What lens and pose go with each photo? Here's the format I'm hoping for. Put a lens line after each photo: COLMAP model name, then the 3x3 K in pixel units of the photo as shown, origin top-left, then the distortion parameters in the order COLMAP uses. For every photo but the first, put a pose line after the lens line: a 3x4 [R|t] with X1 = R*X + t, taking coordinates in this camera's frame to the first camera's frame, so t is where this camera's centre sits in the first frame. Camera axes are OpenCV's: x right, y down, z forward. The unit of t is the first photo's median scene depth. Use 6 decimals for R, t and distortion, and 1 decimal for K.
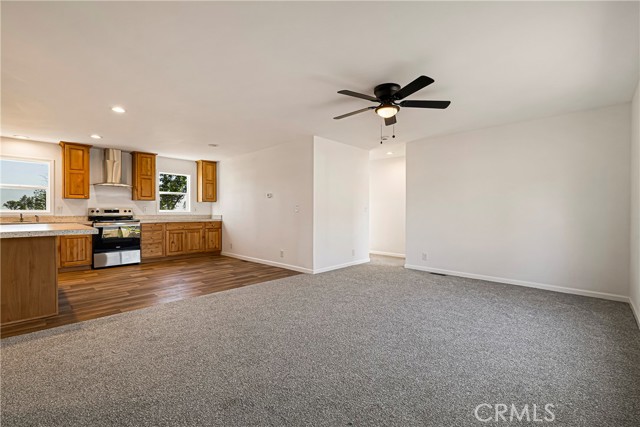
lens RADIAL K [[279.6, 0, 320.0], [0, 279.6, 213.5], [0, 0, 1]] dist [0.004181, 0.000295]
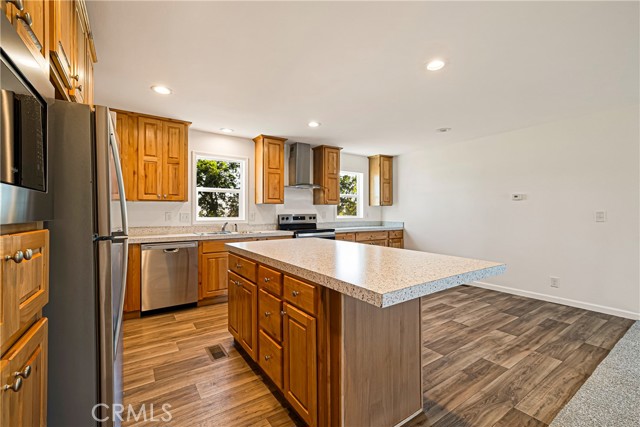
lens RADIAL K [[279.6, 0, 320.0], [0, 279.6, 213.5], [0, 0, 1]] dist [0.004181, 0.000295]
pose [[0.979075, 0.000757, -0.203499, -0.510105], [-0.001102, 0.999998, -0.001585, -0.020283], [0.203497, 0.001776, 0.979074, 0.198489]]
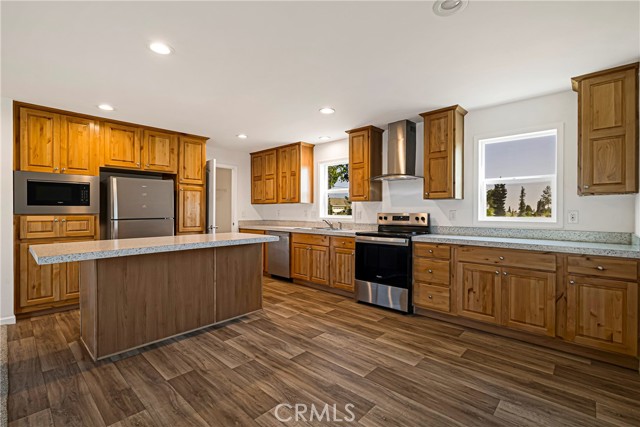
lens RADIAL K [[288.2, 0, 321.0], [0, 288.2, 214.9], [0, 0, 1]] dist [-0.001966, -0.000174]
pose [[0.018396, 0.015871, -0.999705, -0.074545], [-0.004444, 0.999865, 0.015792, -0.025219], [0.999821, 0.004153, 0.018464, 0.797546]]
